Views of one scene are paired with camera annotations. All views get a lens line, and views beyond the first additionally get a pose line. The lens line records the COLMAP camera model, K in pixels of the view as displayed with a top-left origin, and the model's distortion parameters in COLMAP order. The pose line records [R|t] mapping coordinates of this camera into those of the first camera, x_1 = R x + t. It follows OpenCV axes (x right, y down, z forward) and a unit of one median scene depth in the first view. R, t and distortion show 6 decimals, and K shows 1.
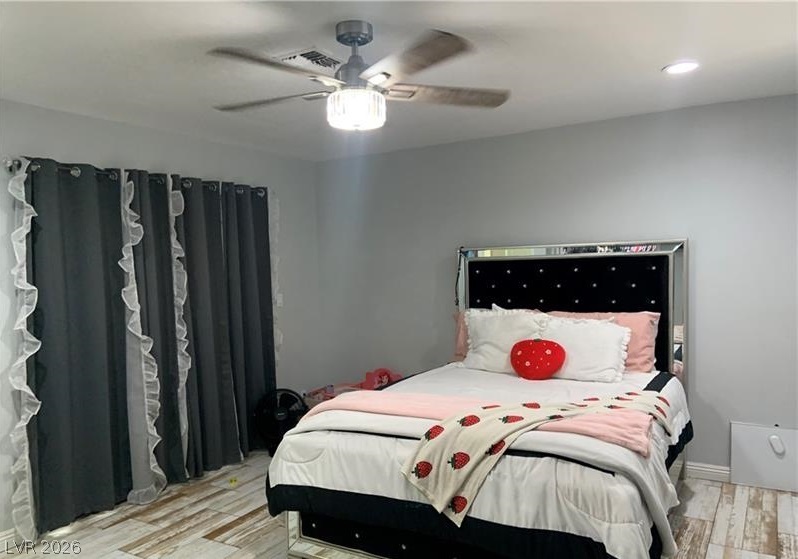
lens RADIAL K [[603.8, 0, 392.8], [0, 603.8, 303.6], [0, 0, 1]] dist [0.148126, -0.170978]
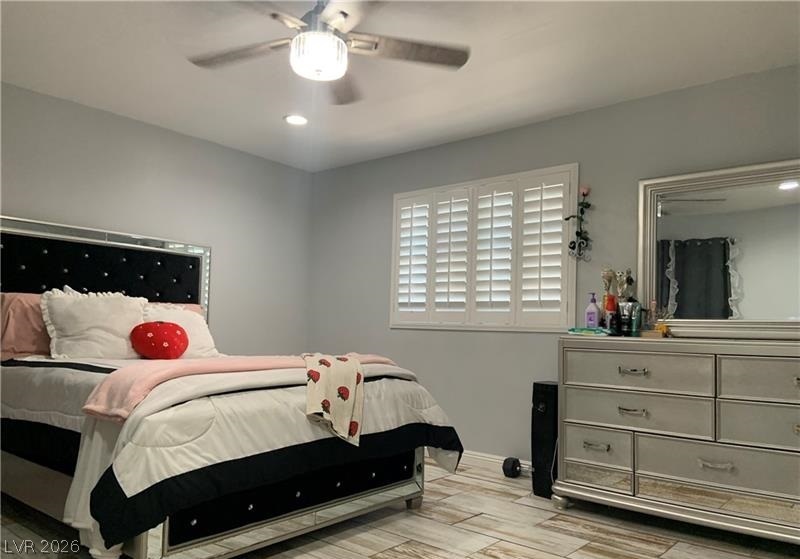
lens RADIAL K [[605.3, 0, 393.8], [0, 605.3, 303.6], [0, 0, 1]] dist [0.148126, -0.170978]
pose [[0.139242, 0.082127, 0.986847, -0.918214], [0.031201, 0.995696, -0.087266, 0.171508], [-0.989767, 0.042942, 0.136080, 0.663761]]
